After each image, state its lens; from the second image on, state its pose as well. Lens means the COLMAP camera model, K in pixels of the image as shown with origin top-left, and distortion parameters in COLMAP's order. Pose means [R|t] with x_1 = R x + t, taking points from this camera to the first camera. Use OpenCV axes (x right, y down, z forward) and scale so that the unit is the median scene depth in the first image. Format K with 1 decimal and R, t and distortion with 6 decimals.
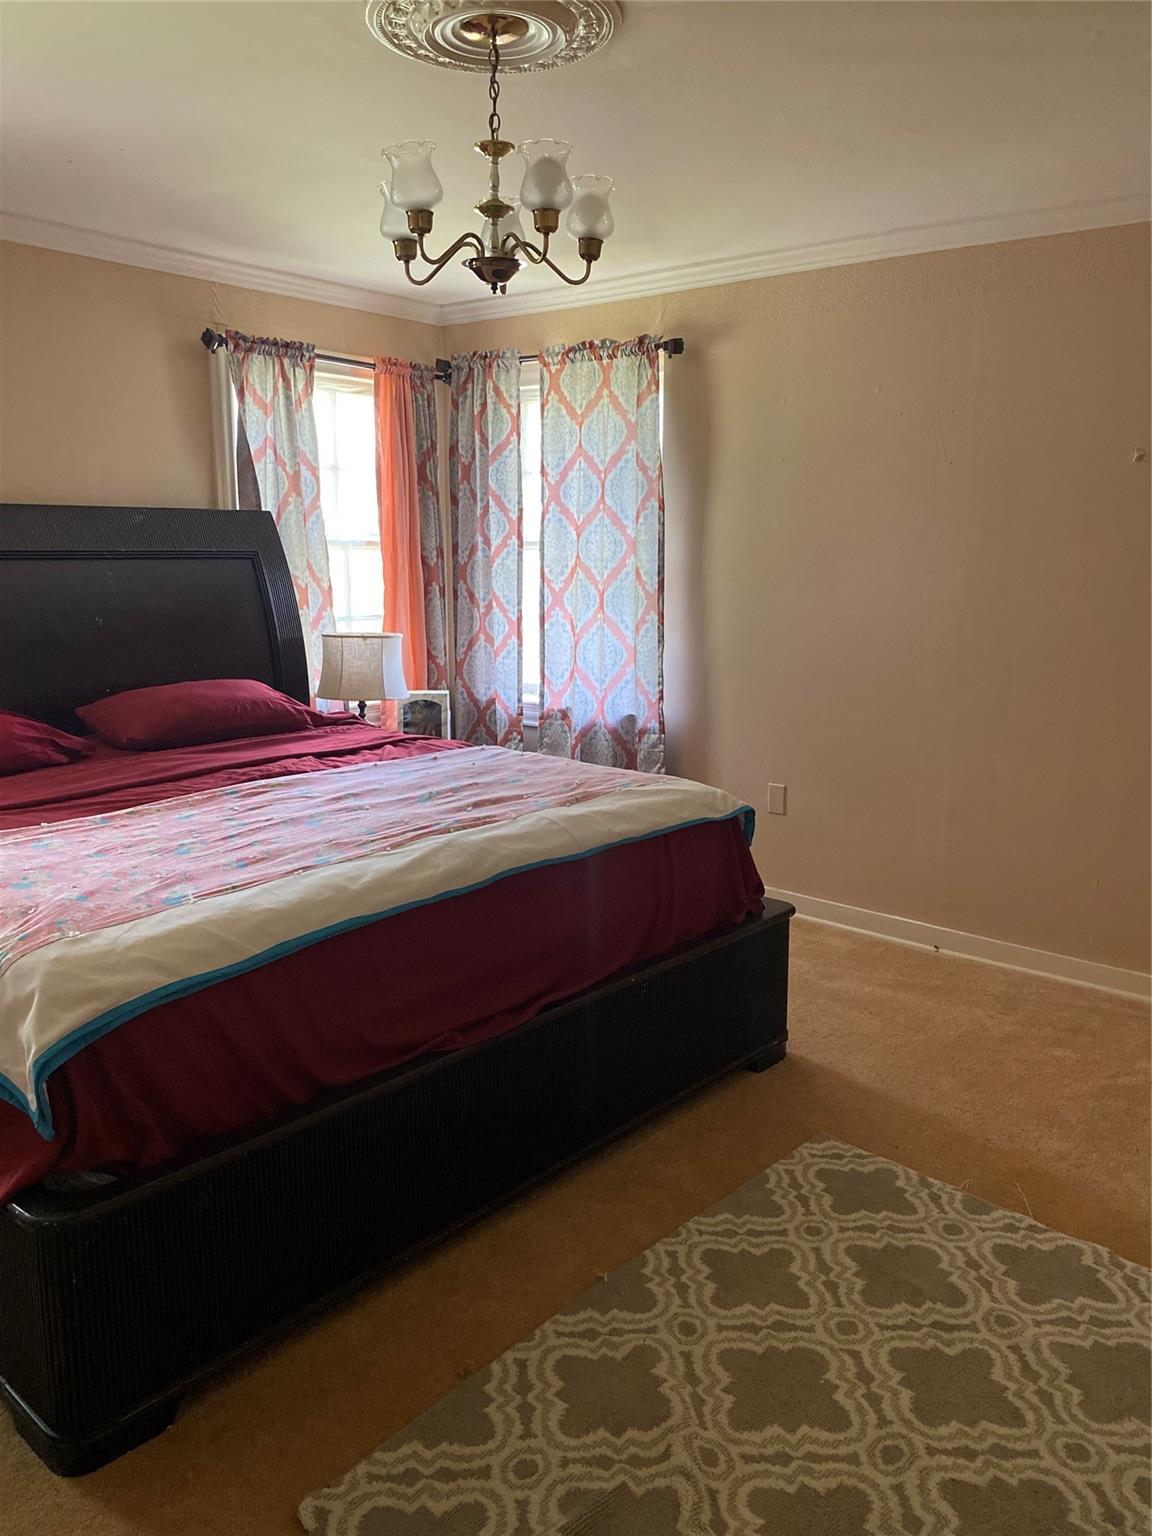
lens RADIAL K [[1182.4, 0, 576.0], [0, 1182.4, 768.0], [0, 0, 1]] dist [0.200932, -0.540662]
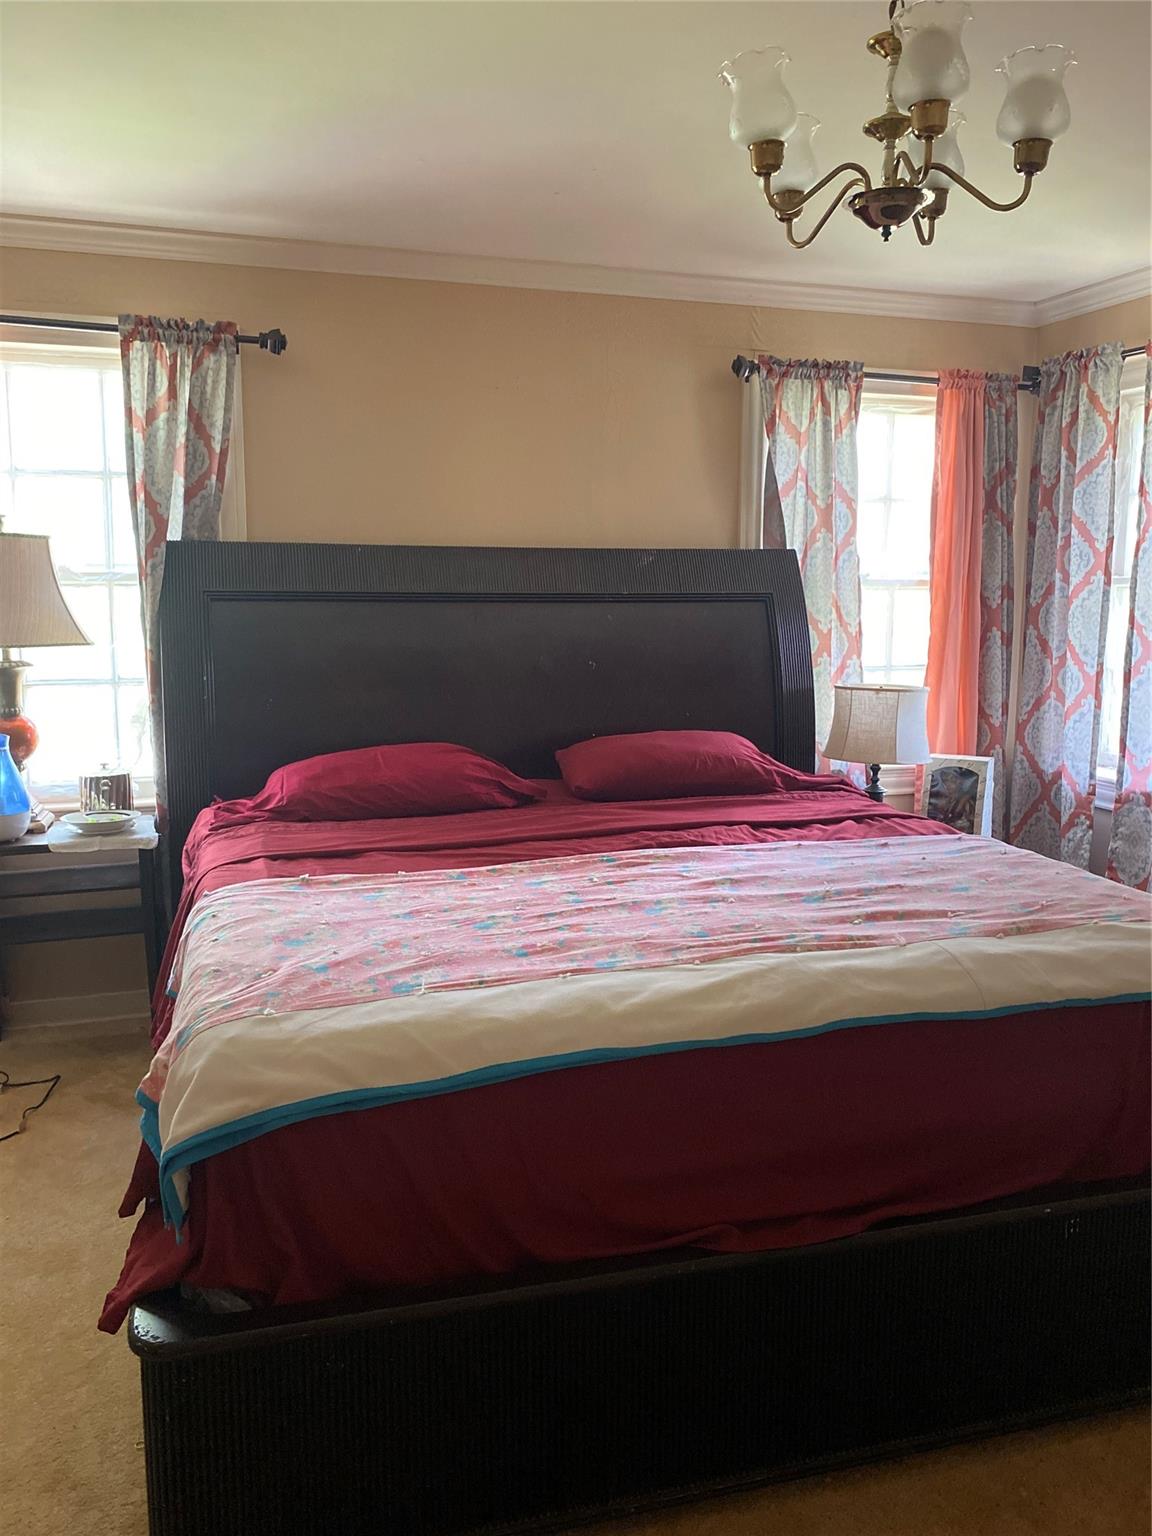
lens RADIAL K [[1176.4, 0, 576.0], [0, 1176.4, 768.0], [0, 0, 1]] dist [0.093756, -0.184715]
pose [[0.840400, 0.079505, -0.536104, 0.103714], [-0.099095, 0.995048, -0.007776, -0.025805], [0.532831, 0.059660, 0.844116, 0.167740]]
